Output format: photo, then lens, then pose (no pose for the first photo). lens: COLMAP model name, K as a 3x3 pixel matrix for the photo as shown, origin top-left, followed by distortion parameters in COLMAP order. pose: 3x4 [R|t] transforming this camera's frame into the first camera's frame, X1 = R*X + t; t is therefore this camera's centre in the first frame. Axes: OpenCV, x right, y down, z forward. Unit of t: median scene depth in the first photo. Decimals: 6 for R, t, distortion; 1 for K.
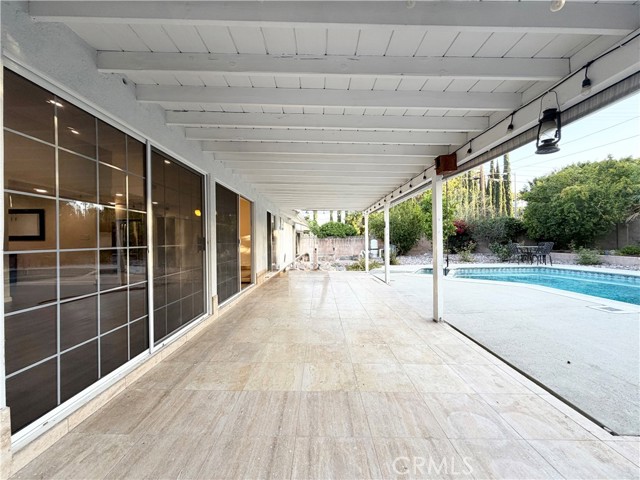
lens RADIAL K [[255.2, 0, 320.0], [0, 255.2, 240.0], [0, 0, 1]] dist [0.003105, 0.000281]
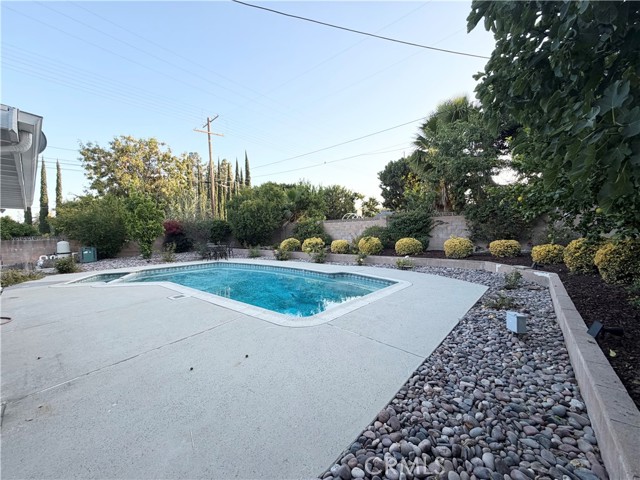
lens RADIAL K [[255.2, 0, 320.0], [0, 255.2, 240.0], [0, 0, 1]] dist [0.003105, 0.000281]
pose [[0.667679, -0.020412, 0.744169, 0.213963], [0.007108, 0.999753, 0.021045, -0.023685], [-0.744415, -0.008762, 0.667660, -0.183536]]
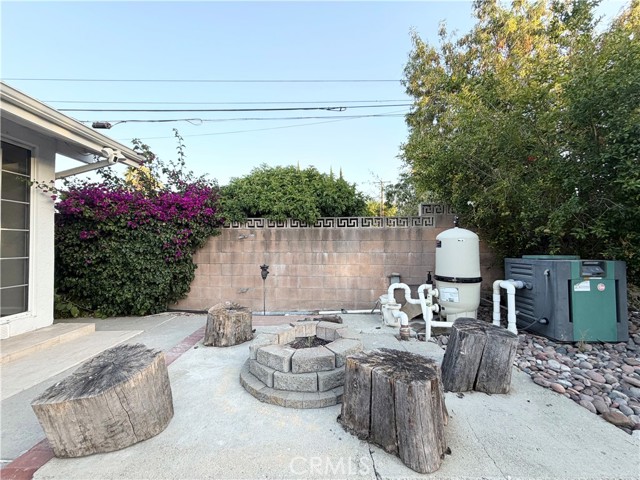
lens RADIAL K [[255.2, 0, 320.0], [0, 255.2, 240.0], [0, 0, 1]] dist [0.003105, 0.000281]
pose [[0.999962, 0.007184, -0.004894, 0.154944], [-0.007257, 0.999860, -0.015102, 0.014417], [0.004785, 0.015137, 0.999874, 1.134540]]
